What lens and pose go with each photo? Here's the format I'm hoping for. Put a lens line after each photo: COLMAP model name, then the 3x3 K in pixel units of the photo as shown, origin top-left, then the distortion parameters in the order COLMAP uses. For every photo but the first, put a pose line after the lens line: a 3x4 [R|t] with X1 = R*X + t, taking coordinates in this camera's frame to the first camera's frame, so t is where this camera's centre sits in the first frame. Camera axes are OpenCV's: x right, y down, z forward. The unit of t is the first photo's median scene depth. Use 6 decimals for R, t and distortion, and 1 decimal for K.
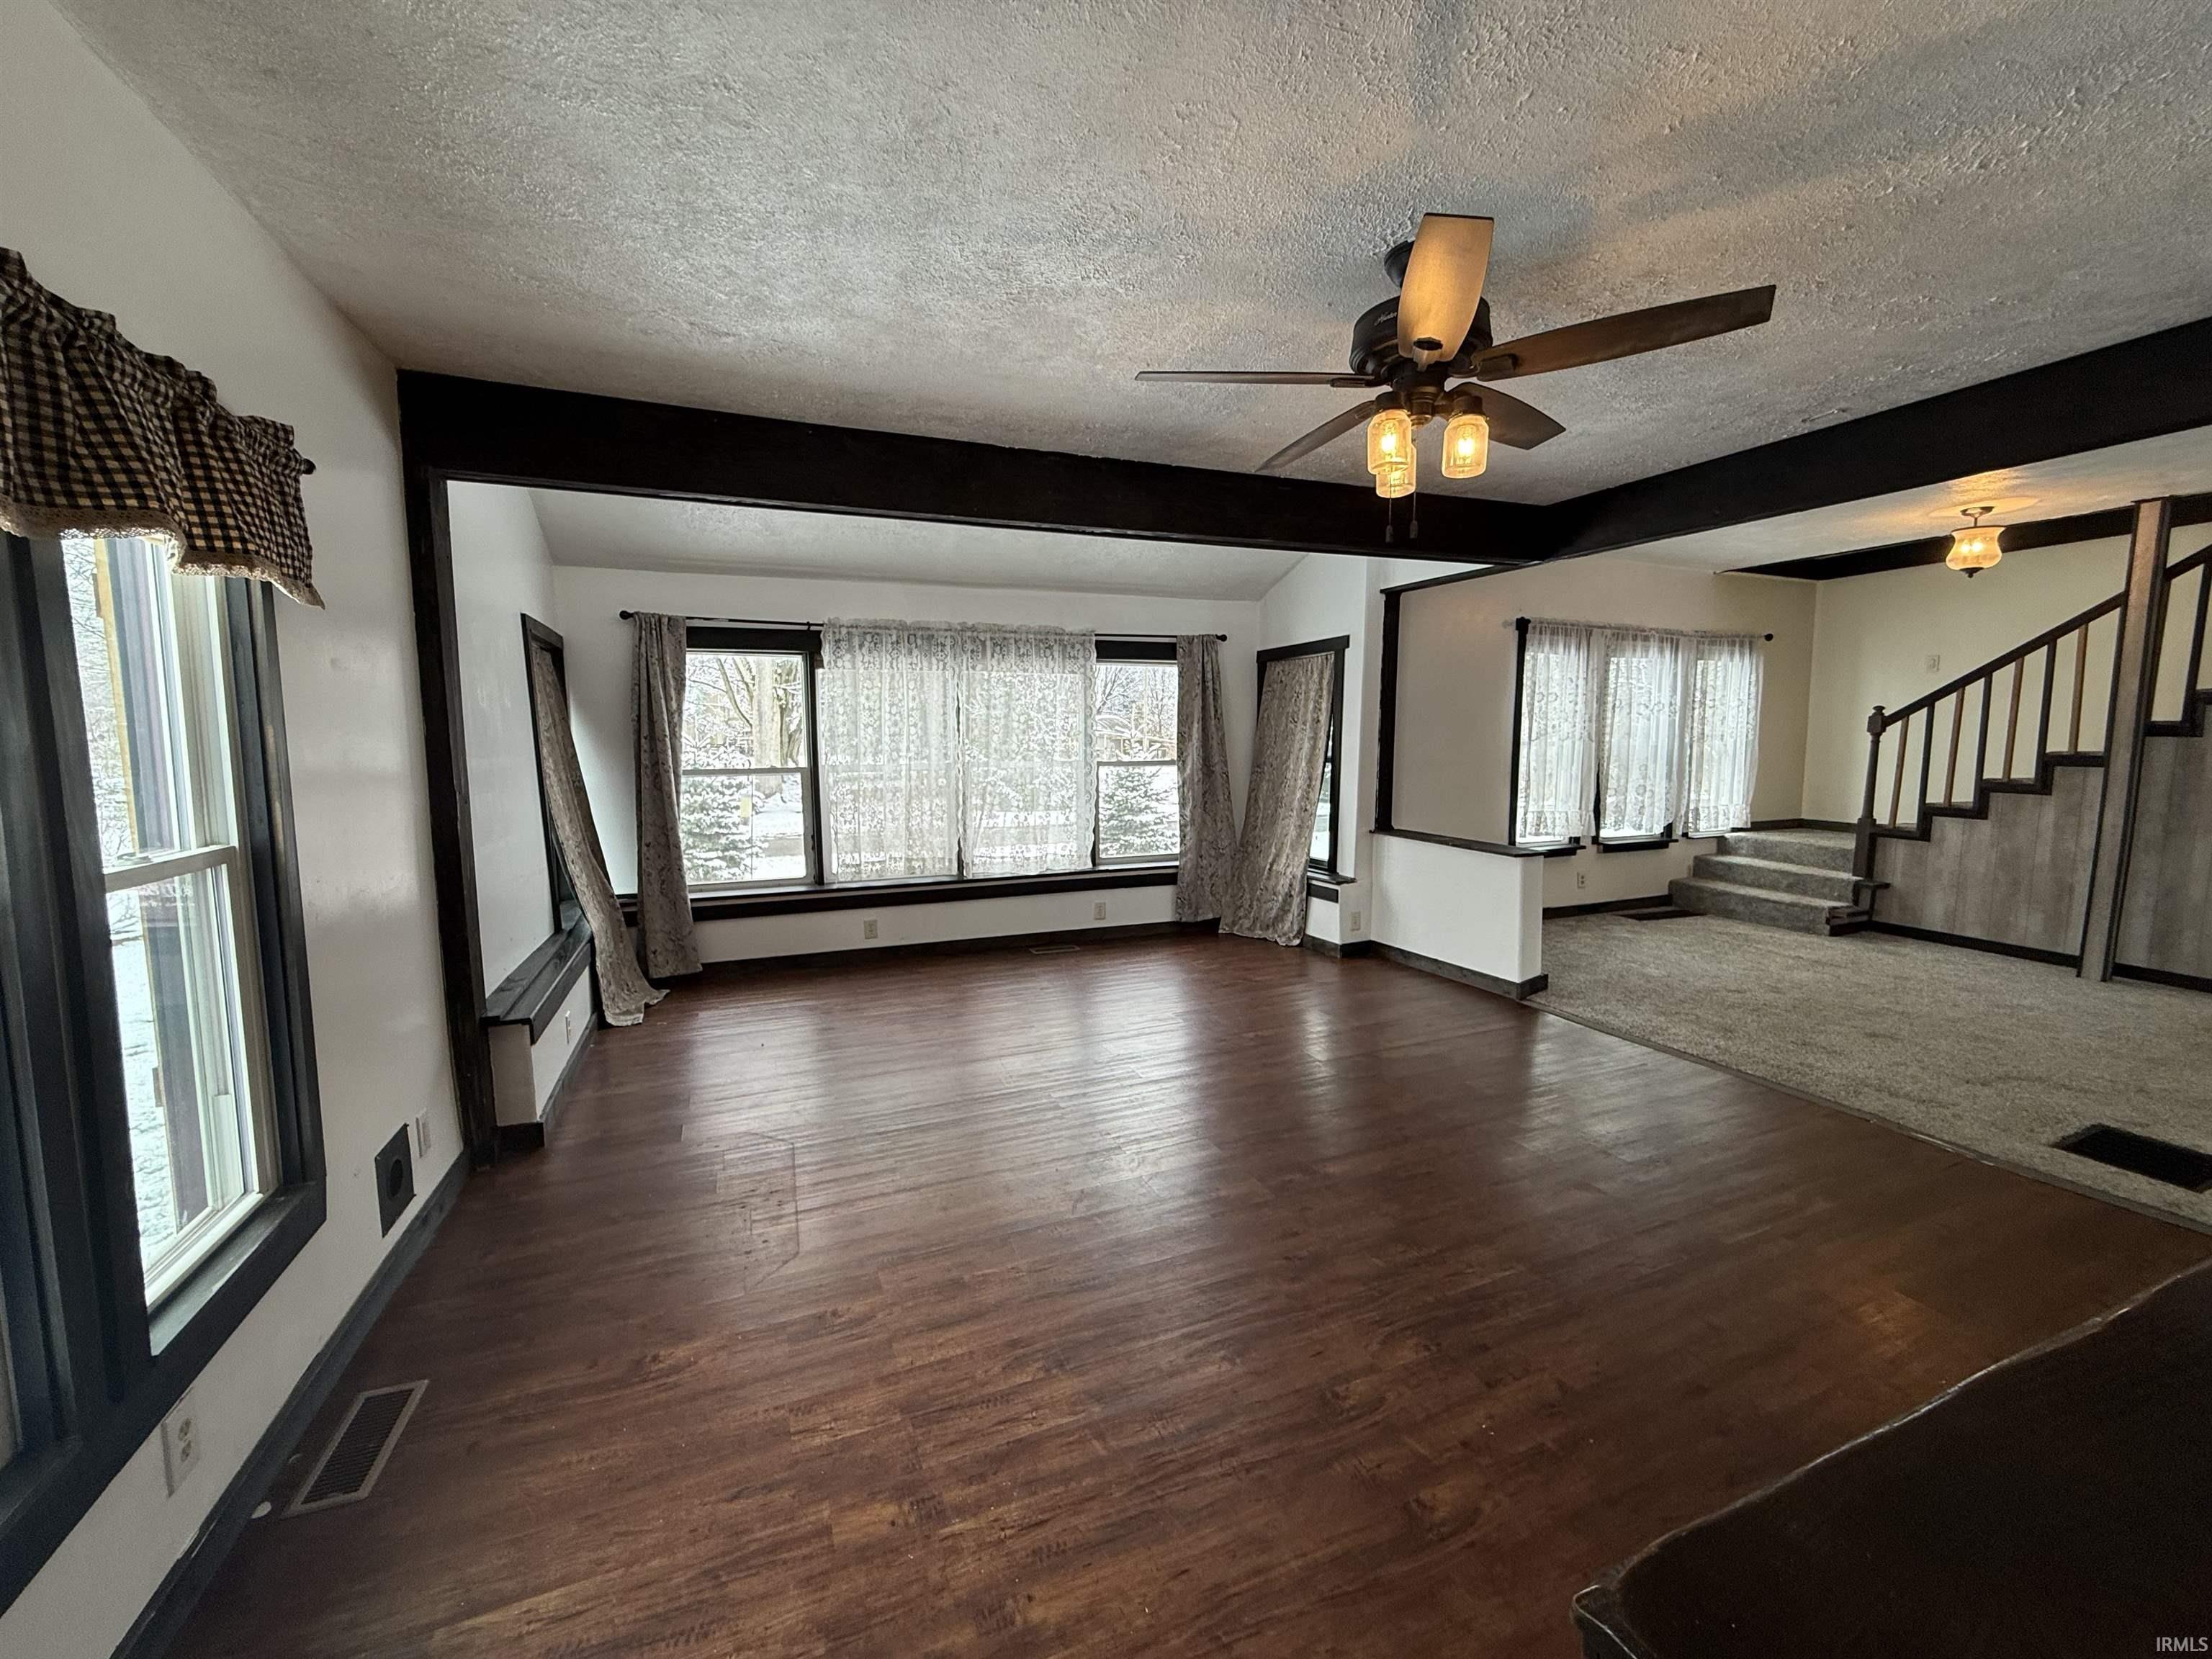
lens RADIAL K [[881.0, 0, 1094.0], [0, 881.0, 834.3], [0, 0, 1]] dist [-0.006157, 0.000844]
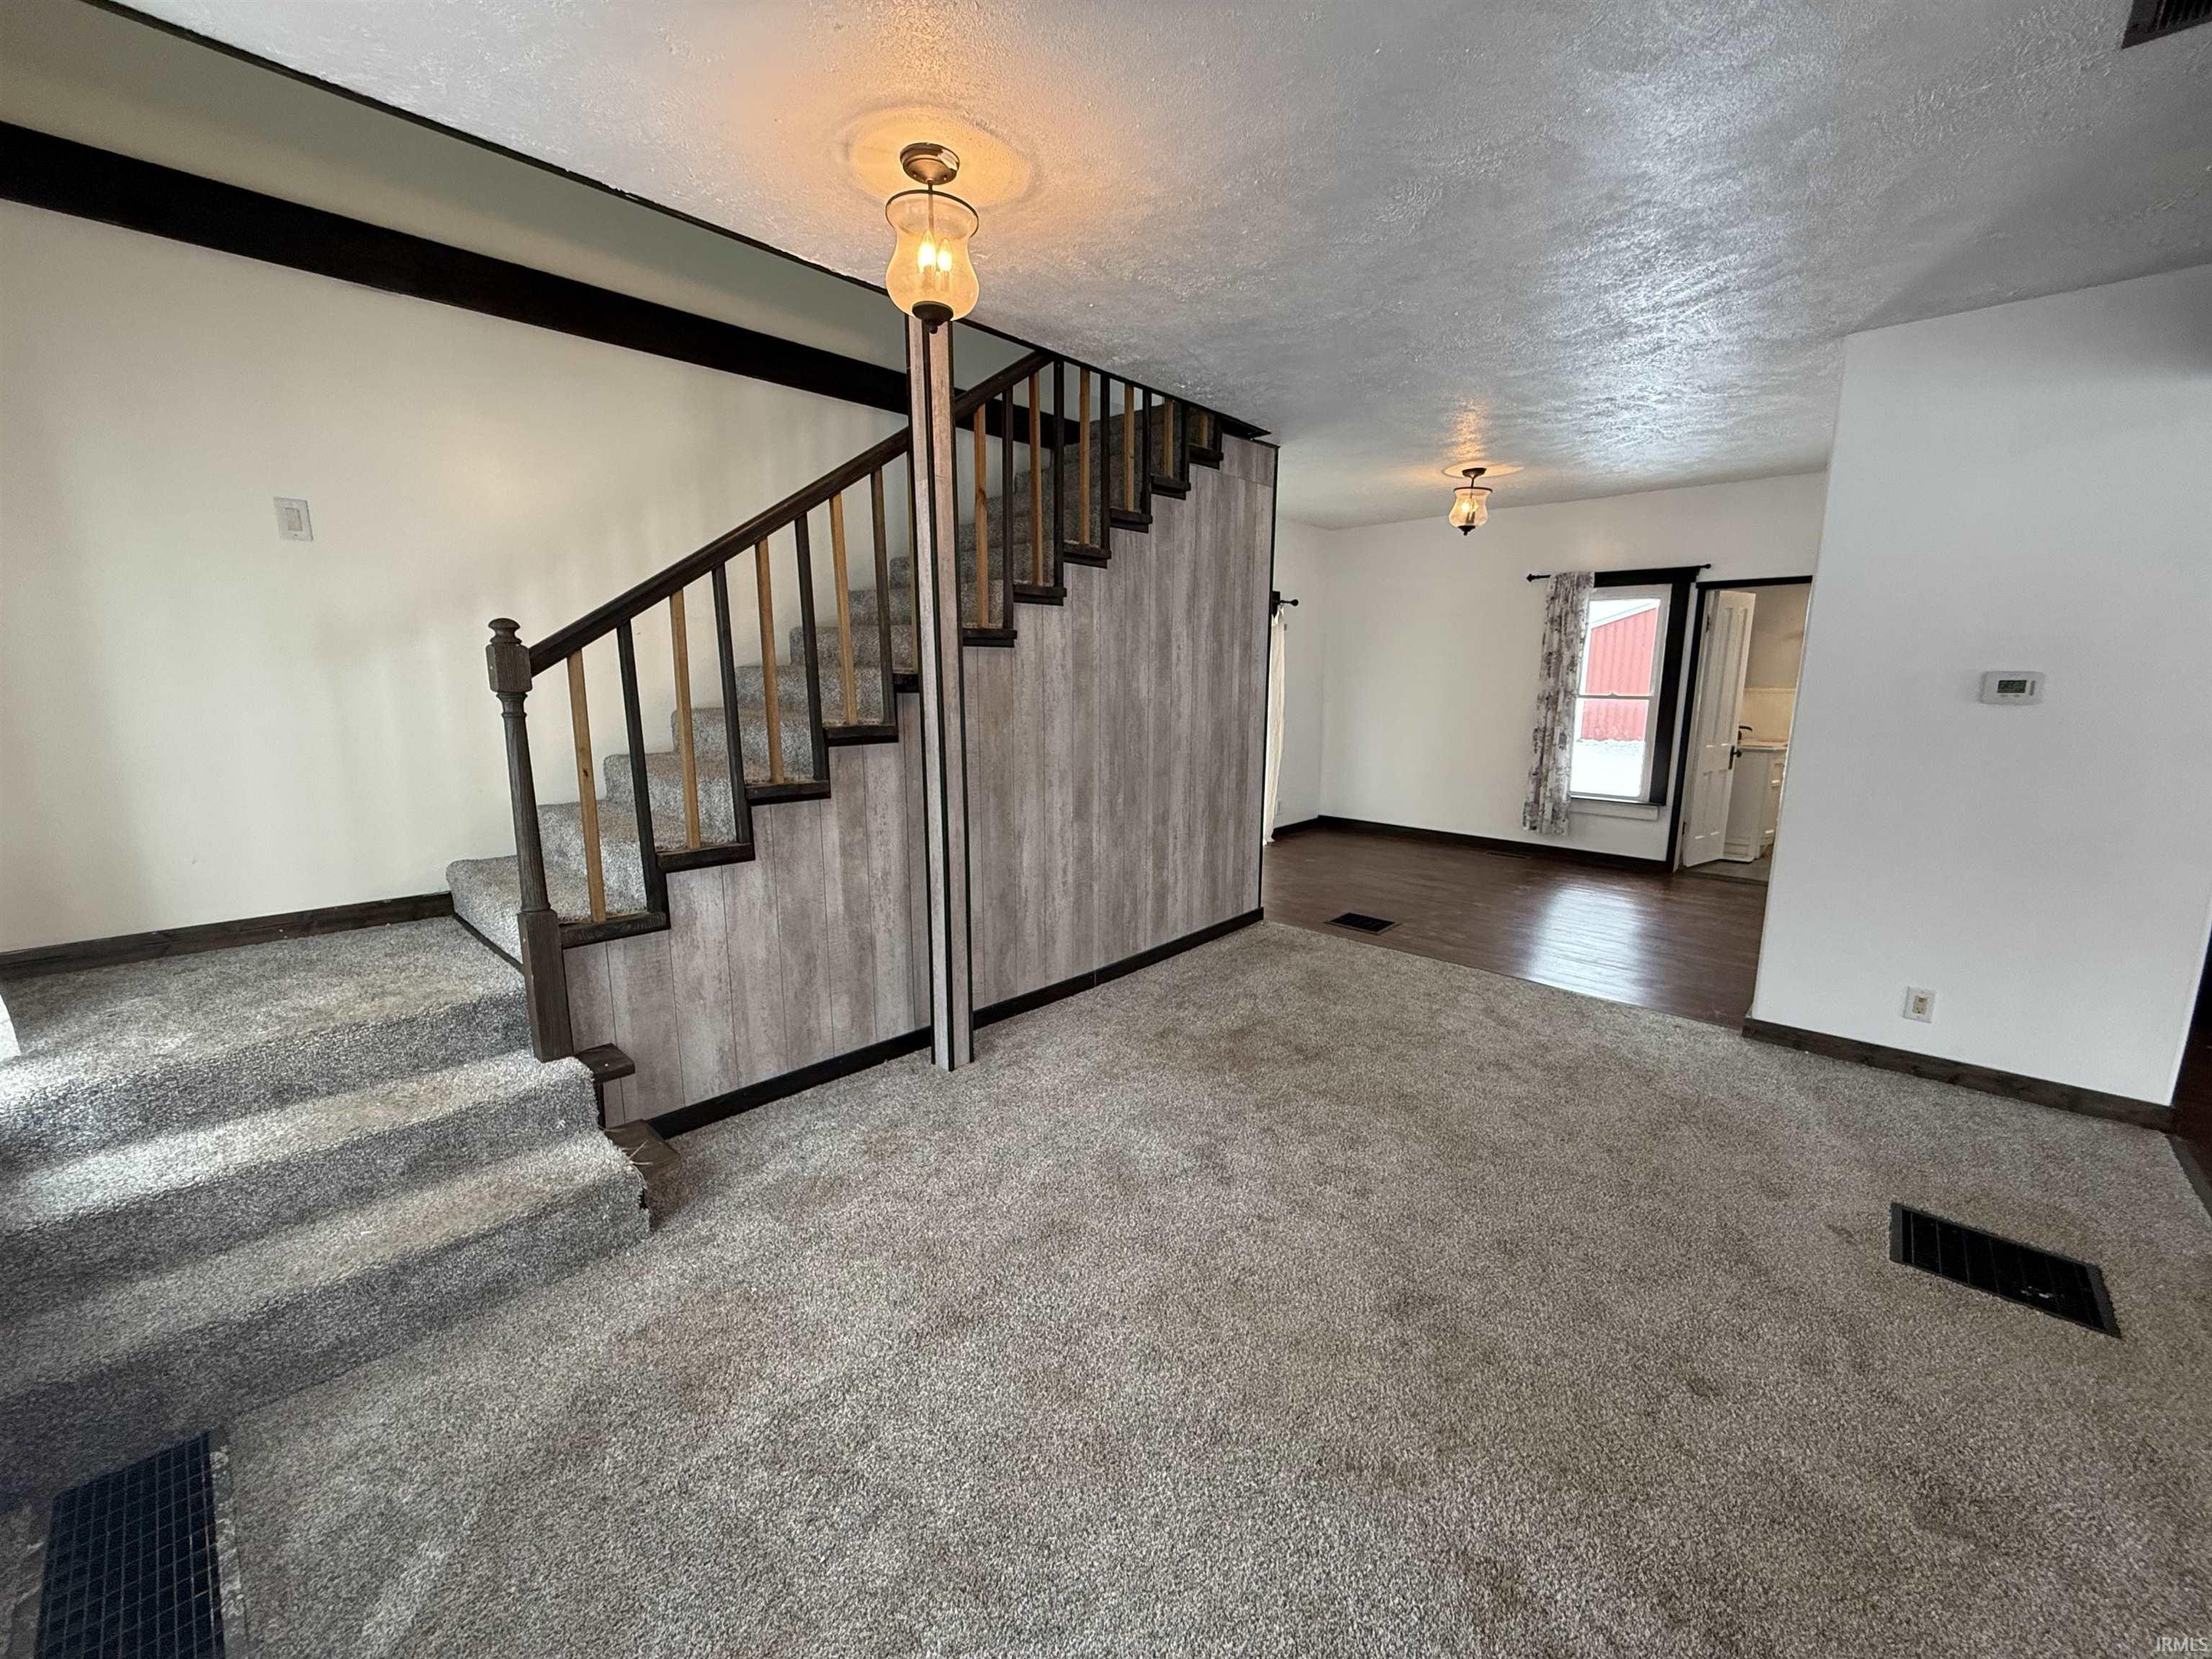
lens RADIAL K [[881.0, 0, 1103.3], [0, 881.0, 828.9], [0, 0, 1]] dist [-0.006157, 0.000844]
pose [[-0.420889, -0.160111, 0.892870, 0.451292], [0.100107, 0.970089, 0.221148, -0.120185], [-0.901571, 0.182461, -0.392271, 0.958256]]
